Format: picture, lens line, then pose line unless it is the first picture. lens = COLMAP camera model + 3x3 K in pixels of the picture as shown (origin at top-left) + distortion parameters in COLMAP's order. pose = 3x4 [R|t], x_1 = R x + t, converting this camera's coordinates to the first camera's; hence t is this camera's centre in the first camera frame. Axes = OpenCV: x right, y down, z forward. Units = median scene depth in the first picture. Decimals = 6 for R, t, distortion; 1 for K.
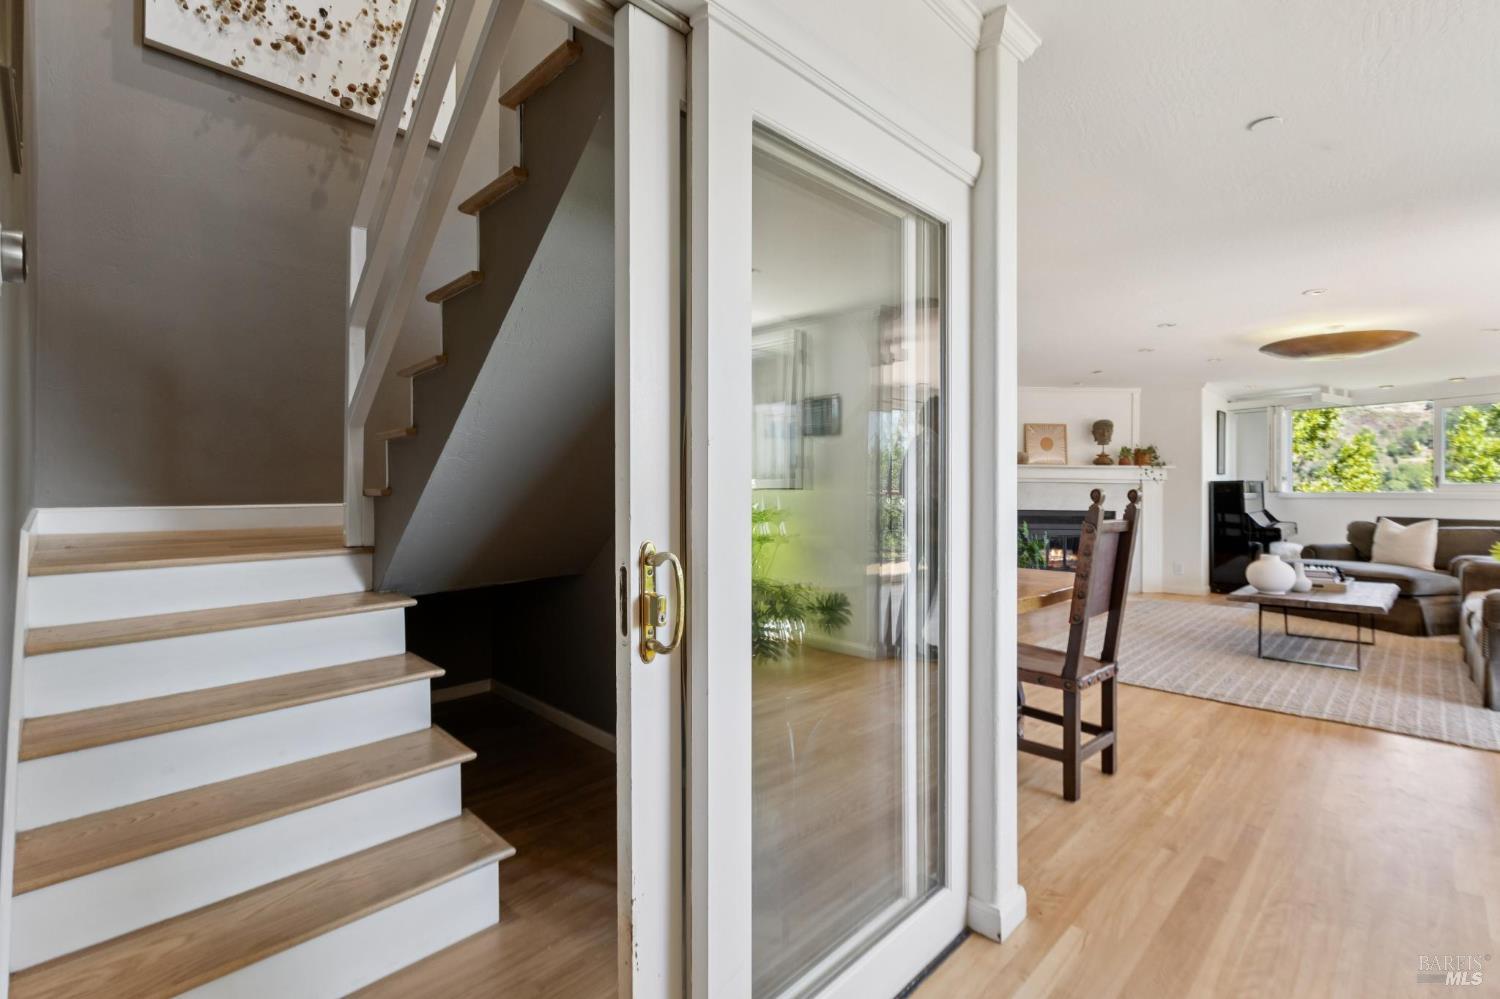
lens RADIAL K [[675.1, 0, 745.8], [0, 675.1, 486.2], [0, 0, 1]] dist [0.007697, -0.002135]
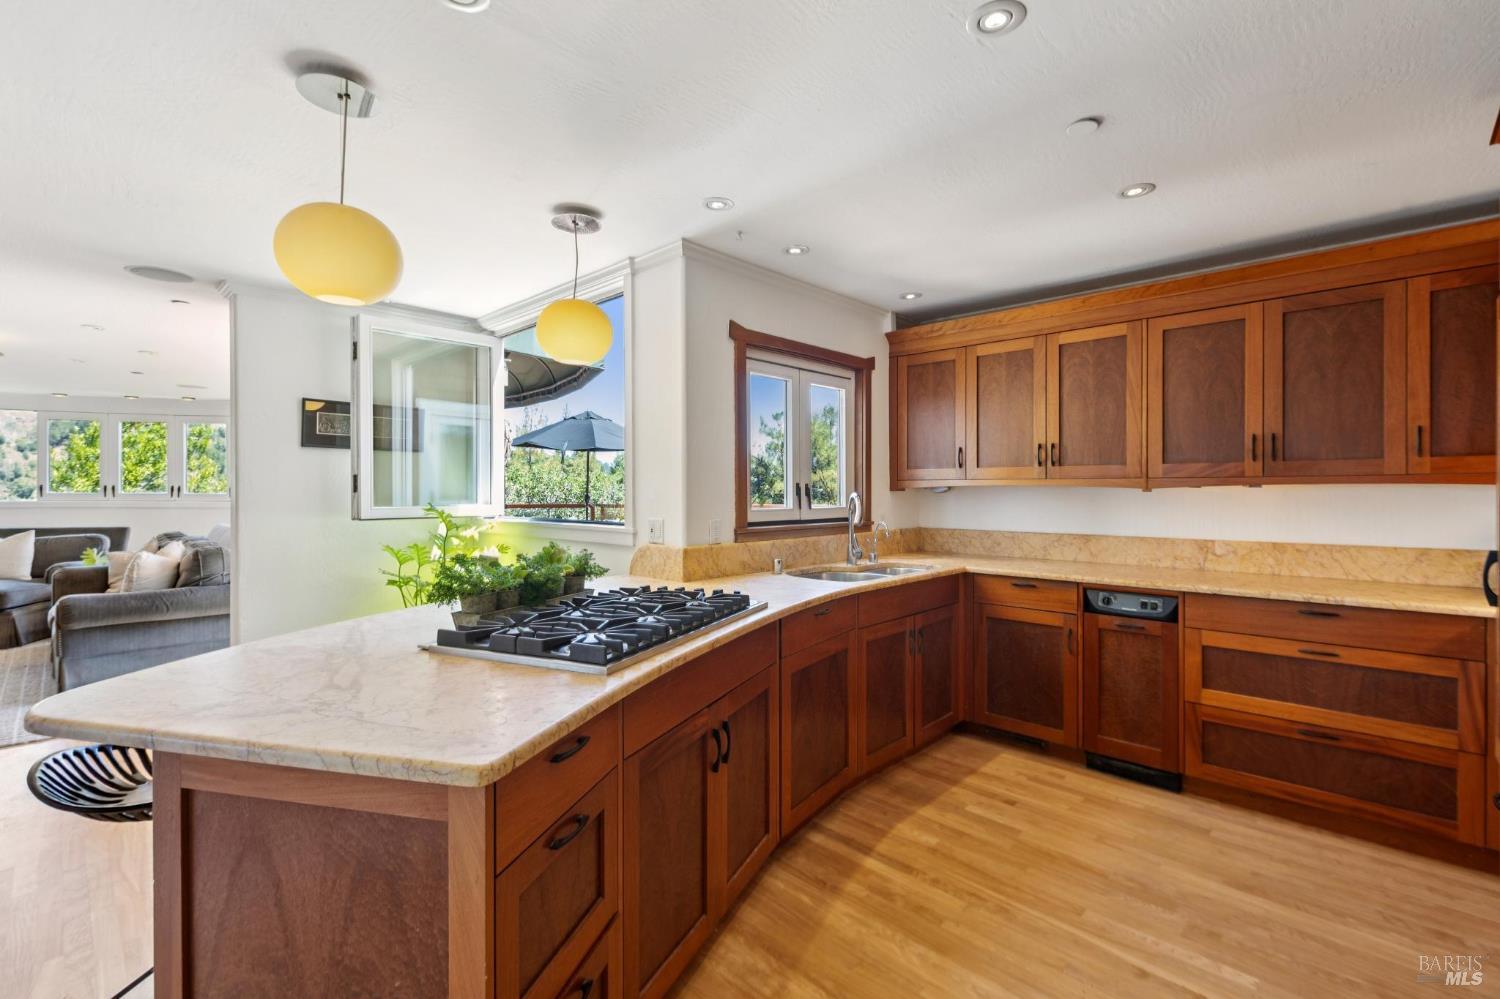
lens RADIAL K [[675.1, 0, 764.1], [0, 675.1, 495.3], [0, 0, 1]] dist [0.007697, -0.002135]
pose [[-0.018735, -0.012938, 0.999741, -0.033540], [-0.004493, 0.999907, 0.012856, -0.019330], [-0.999814, -0.004251, -0.018791, -0.081122]]
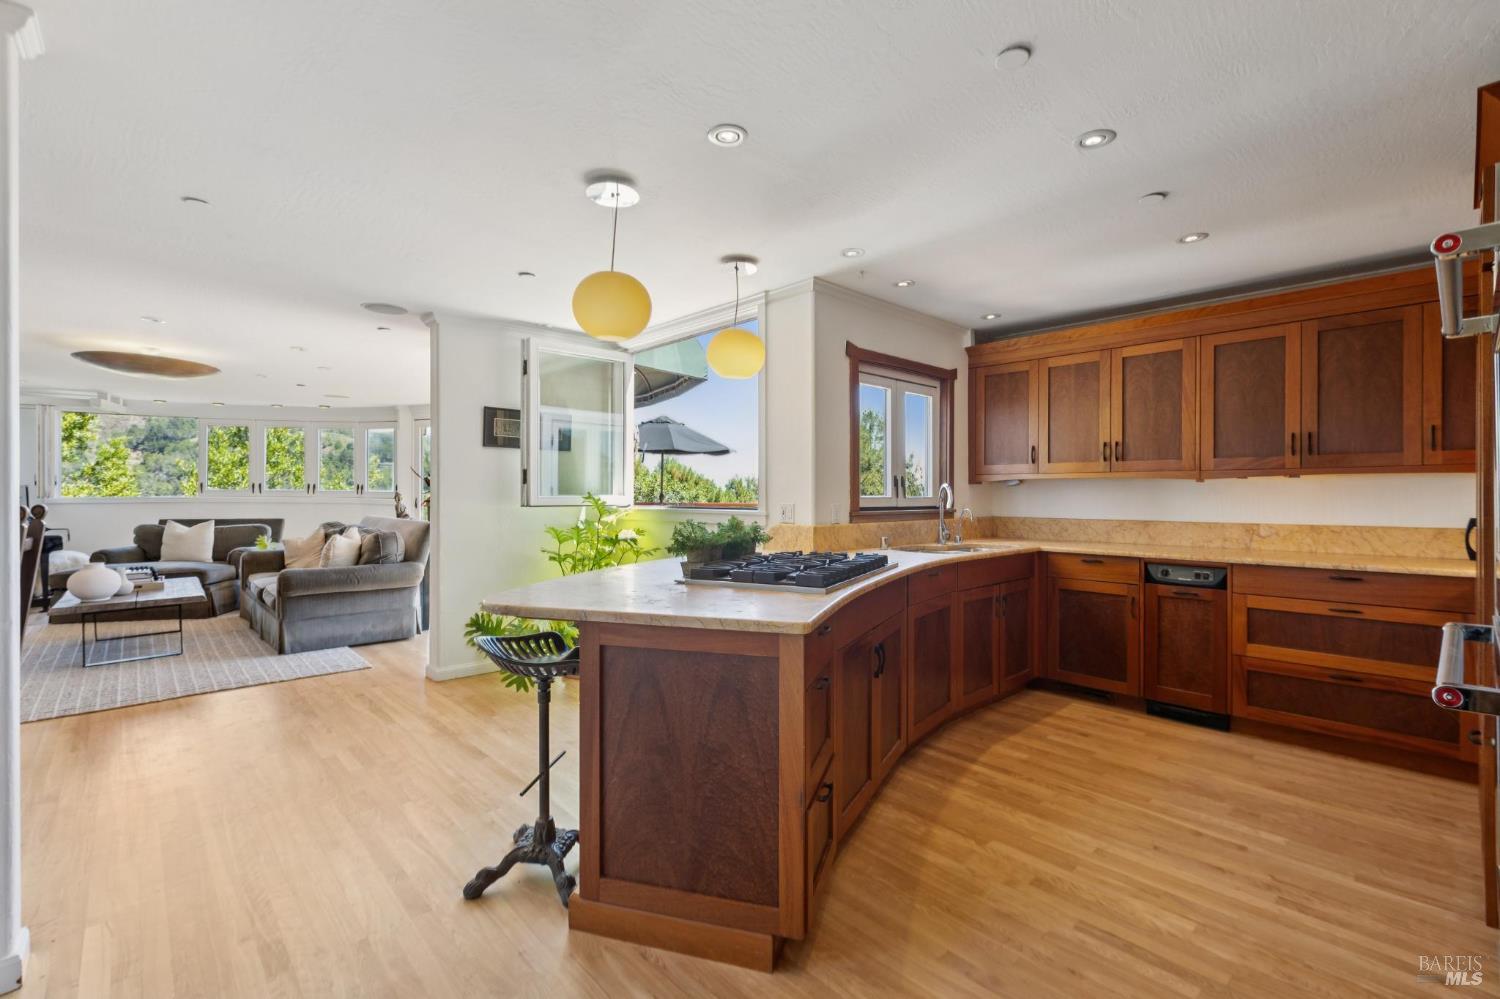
lens RADIAL K [[675.1, 0, 762.6], [0, 675.1, 499.0], [0, 0, 1]] dist [0.007697, -0.002135]
pose [[0.035824, -0.012136, 0.999284, -0.133457], [-0.006073, 0.999905, 0.012361, -0.008170], [-0.999340, -0.006512, 0.035747, -0.019216]]
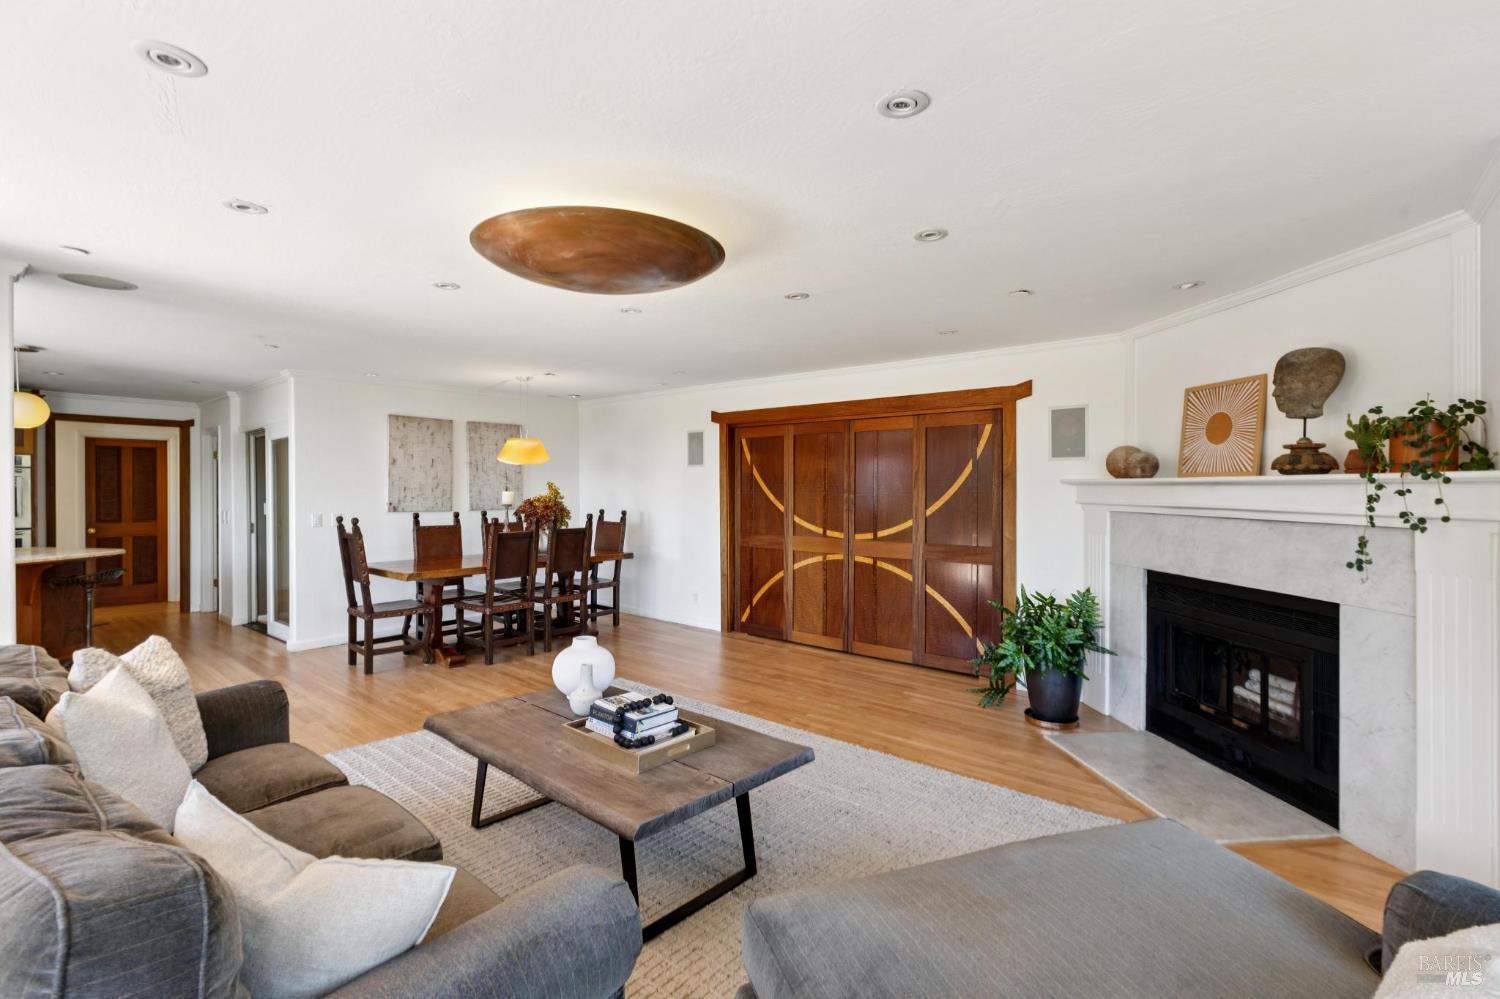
lens RADIAL K [[675.1, 0, 770.2], [0, 675.1, 499.2], [0, 0, 1]] dist [0.007697, -0.002135]
pose [[0.099498, 0.007294, -0.995011, 0.943377], [0.001498, 0.999971, 0.007480, -0.022289], [0.995037, -0.002235, 0.099484, 0.732103]]
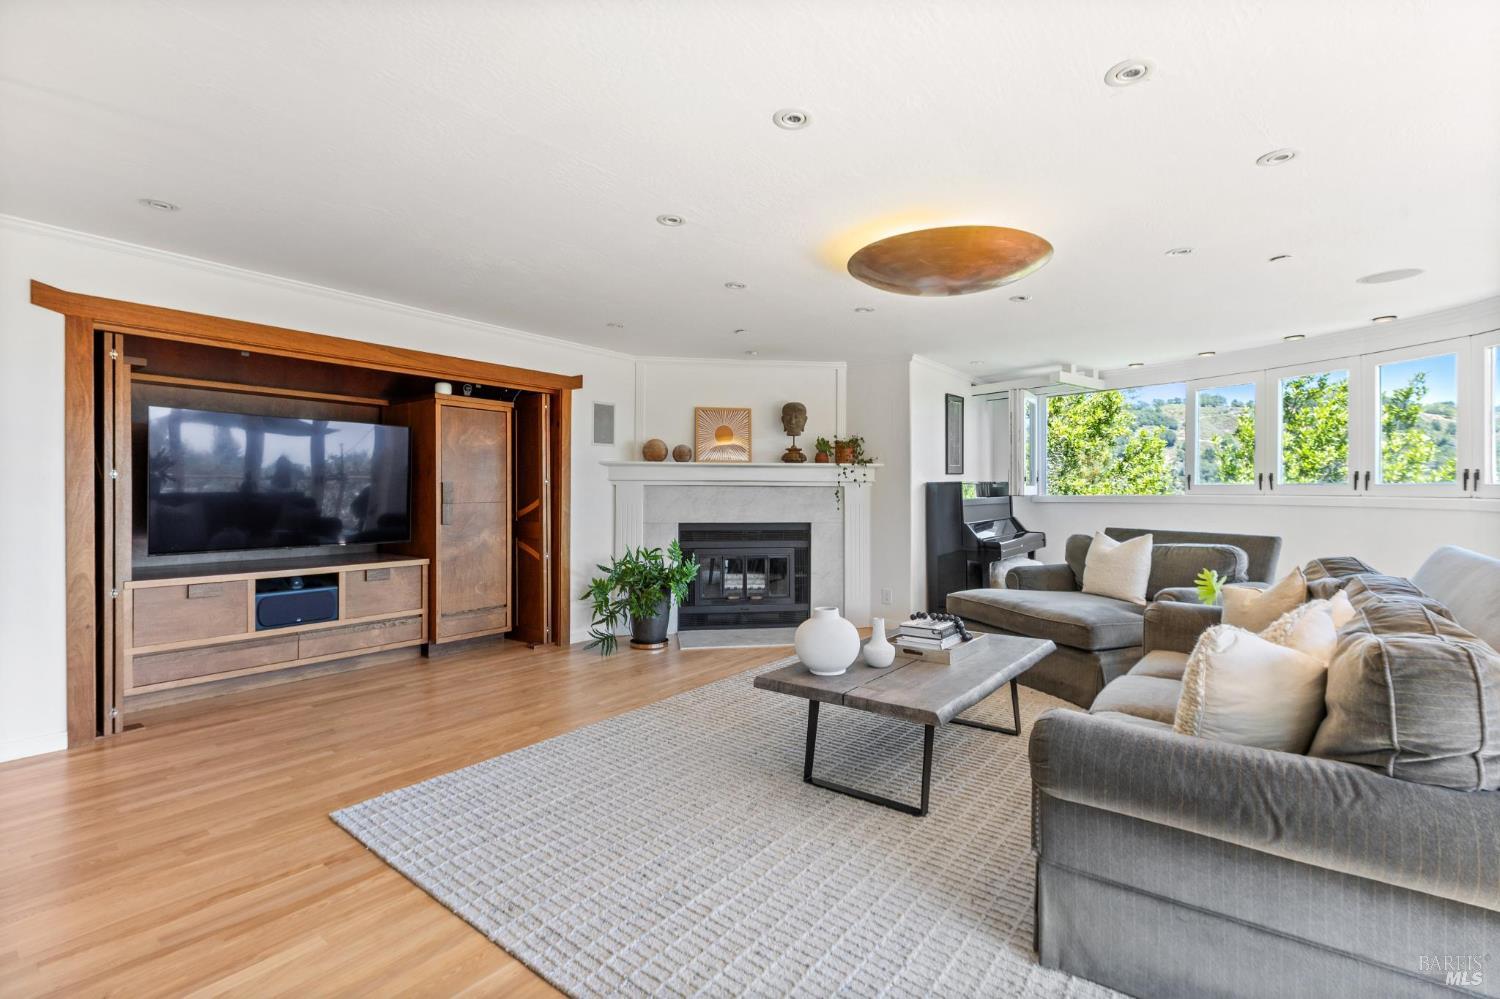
lens RADIAL K [[675.1, 0, 753.4], [0, 675.1, 498.5], [0, 0, 1]] dist [0.007697, -0.002135]
pose [[0.991959, -0.007732, 0.126324, 0.426504], [0.006003, 0.999883, 0.014060, -0.002164], [-0.126418, -0.013188, 0.991889, 0.282931]]
